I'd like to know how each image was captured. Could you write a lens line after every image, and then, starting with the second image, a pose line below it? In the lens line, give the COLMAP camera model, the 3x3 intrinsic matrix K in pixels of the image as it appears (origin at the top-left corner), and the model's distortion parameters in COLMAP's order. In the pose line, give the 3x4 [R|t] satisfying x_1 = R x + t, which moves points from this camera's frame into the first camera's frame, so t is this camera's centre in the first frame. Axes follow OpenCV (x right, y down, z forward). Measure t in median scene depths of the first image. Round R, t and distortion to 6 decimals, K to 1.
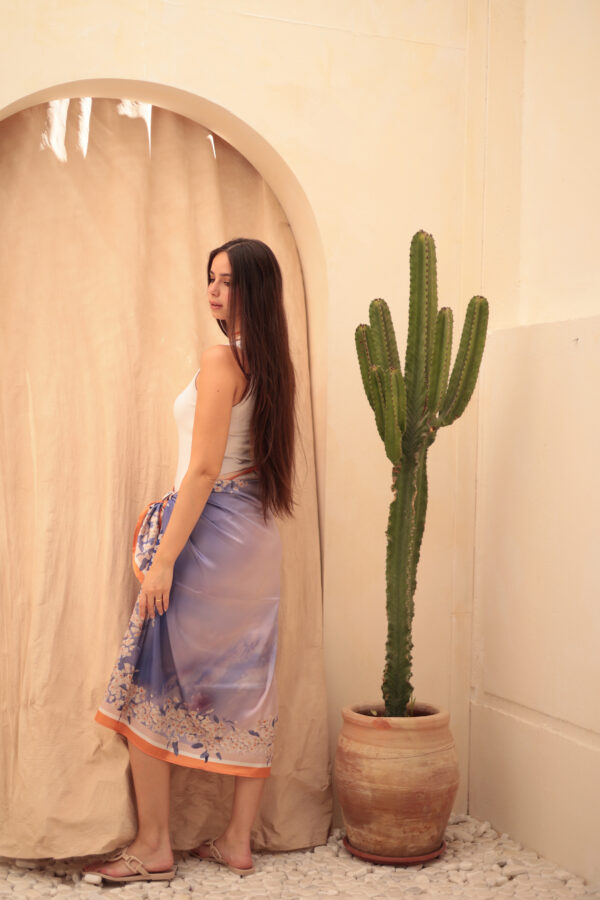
lens RADIAL K [[1269.7, 0, 304.5], [0, 1269.7, 445.0], [0, 0, 1]] dist [0.039983, -0.276514]
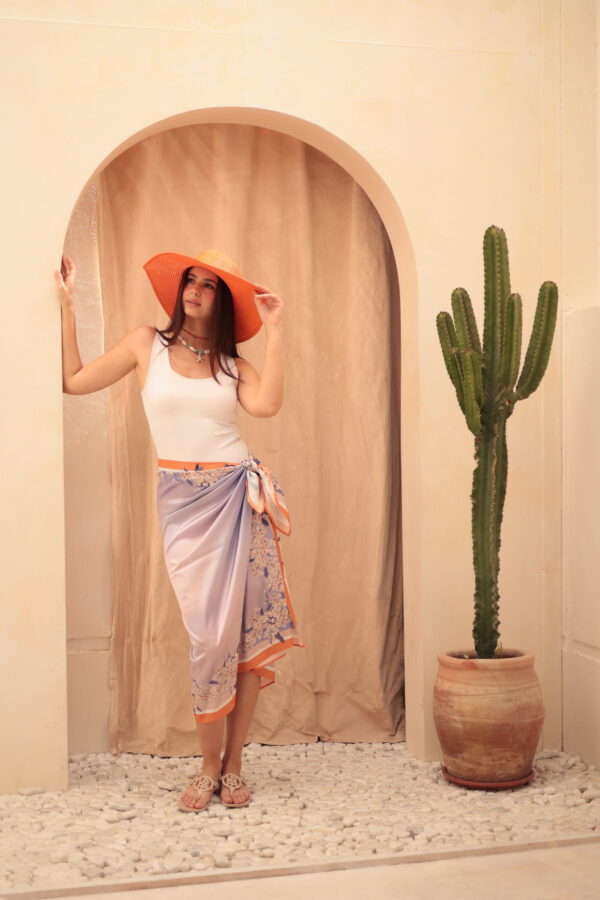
lens RADIAL K [[1242.7, 0, 300.0], [0, 1242.7, 450.0], [0, 0, 1]] dist [-0.002020, -0.073693]
pose [[0.990541, -0.030824, -0.133712, 0.063276], [0.032914, 0.999368, 0.013449, 0.008350], [0.133213, -0.017723, 0.990929, -0.109227]]
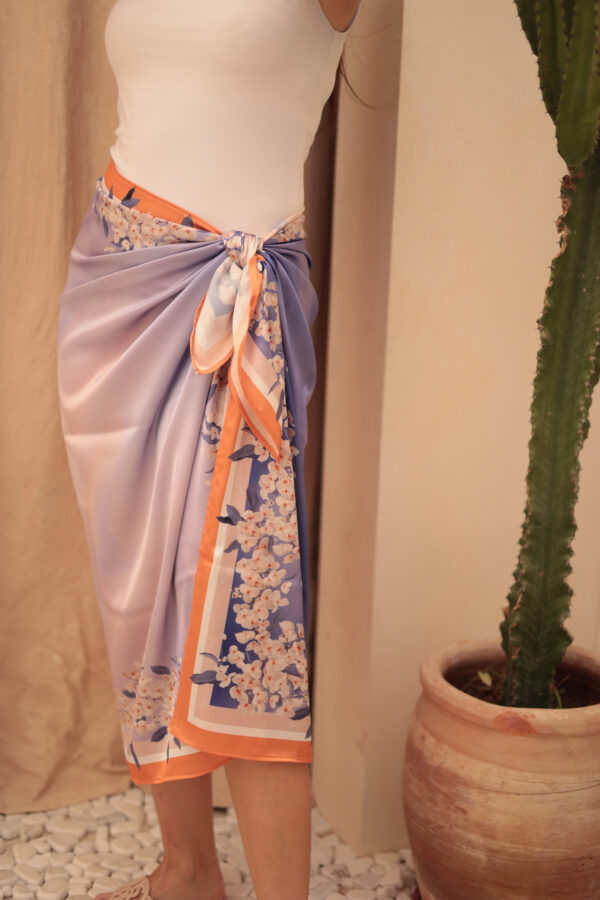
lens RADIAL K [[1242.7, 0, 300.0], [0, 1242.7, 450.0], [0, 0, 1]] dist [-0.002020, -0.073693]
pose [[0.999047, 0.012484, 0.041813, -0.040306], [-0.022007, 0.971569, 0.235734, 0.010127], [-0.037681, -0.236429, 0.970918, 0.560572]]
